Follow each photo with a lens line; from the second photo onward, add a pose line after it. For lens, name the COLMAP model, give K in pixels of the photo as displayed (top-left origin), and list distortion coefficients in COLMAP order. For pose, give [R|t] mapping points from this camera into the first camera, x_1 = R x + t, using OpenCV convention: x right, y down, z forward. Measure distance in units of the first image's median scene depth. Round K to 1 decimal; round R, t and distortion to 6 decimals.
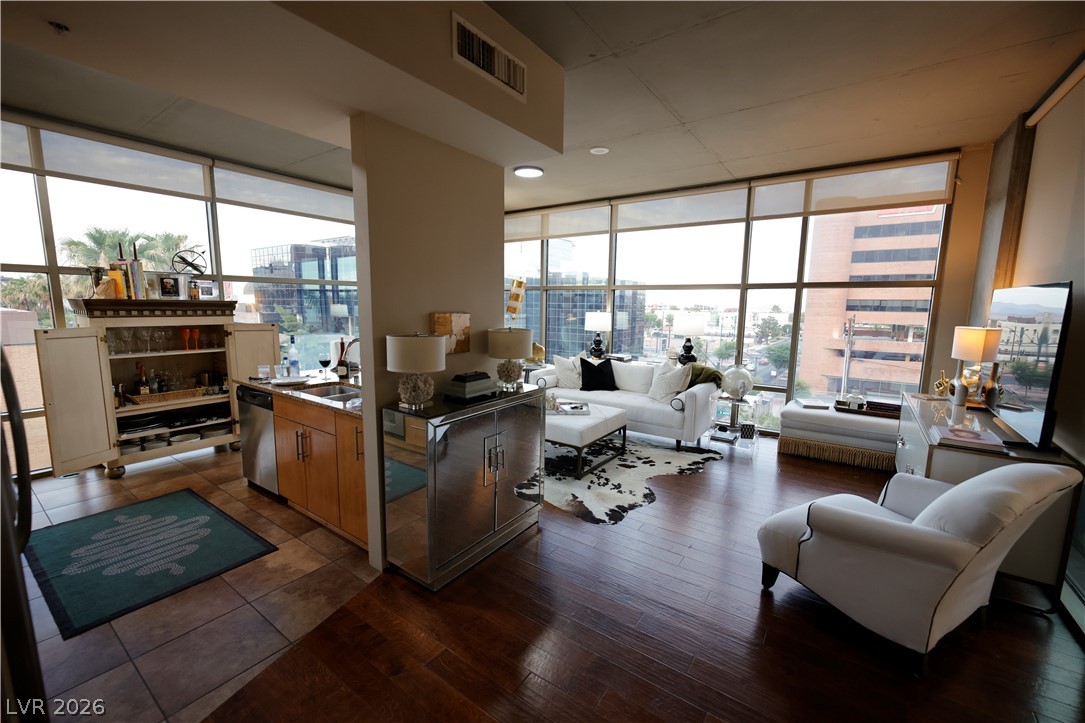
lens RADIAL K [[437.2, 0, 542.5], [0, 437.2, 361.5], [0, 0, 1]] dist [0.000698, 0.000241]
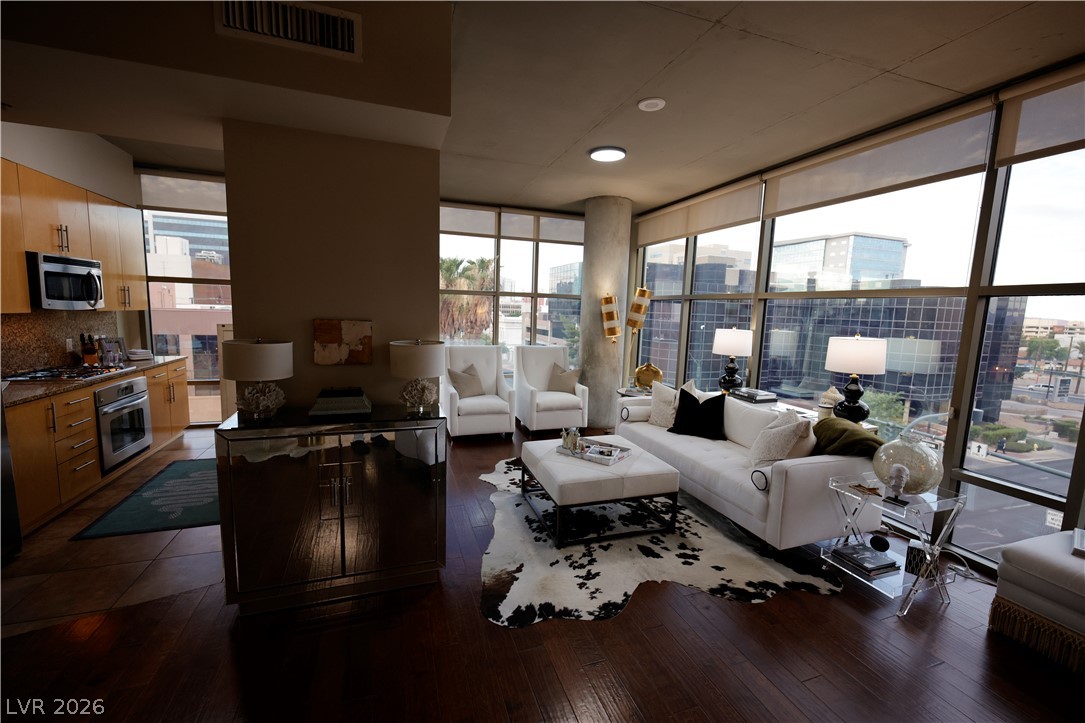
lens RADIAL K [[437.2, 0, 542.5], [0, 437.2, 361.5], [0, 0, 1]] dist [0.000698, 0.000241]
pose [[0.812532, 0.082526, -0.577045, 0.418689], [-0.098572, 0.995124, 0.003519, -0.043850], [0.574522, 0.054021, 0.816705, 0.315946]]
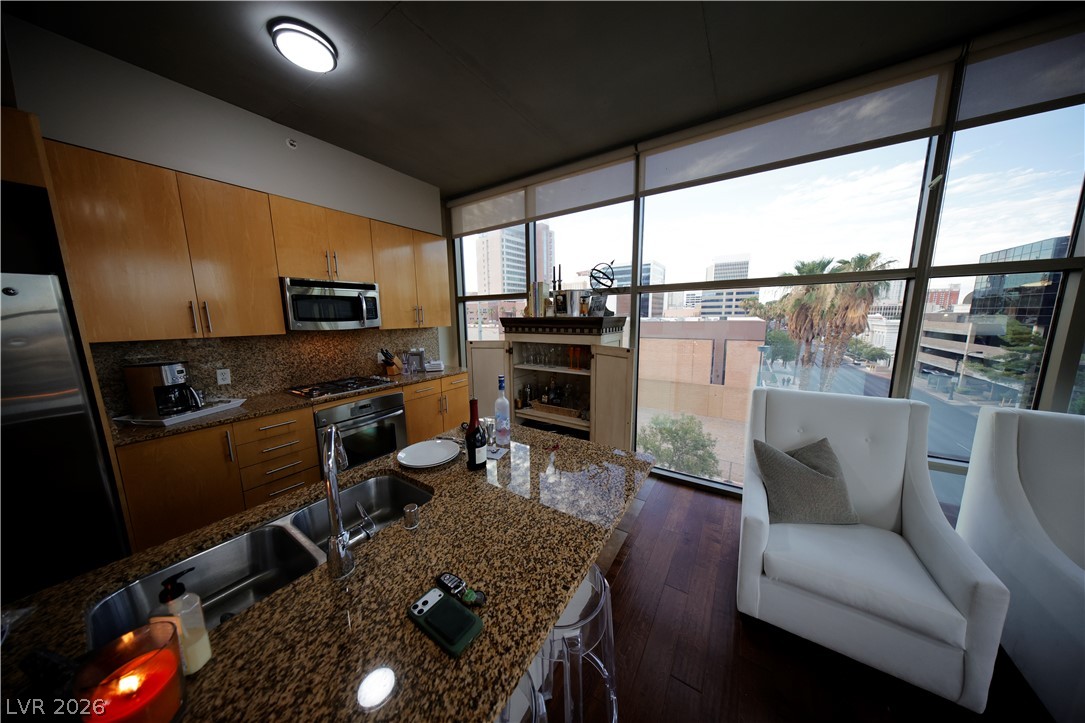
lens RADIAL K [[312.3, 0, 542.5], [0, 312.3, 361.5], [0, 0, 1]] dist [0.001198, 0.000040]
pose [[0.035751, 0.134269, -0.990300, -0.124109], [-0.118067, 0.984561, 0.129228, -0.117976], [0.992362, 0.112302, 0.051052, 0.862280]]
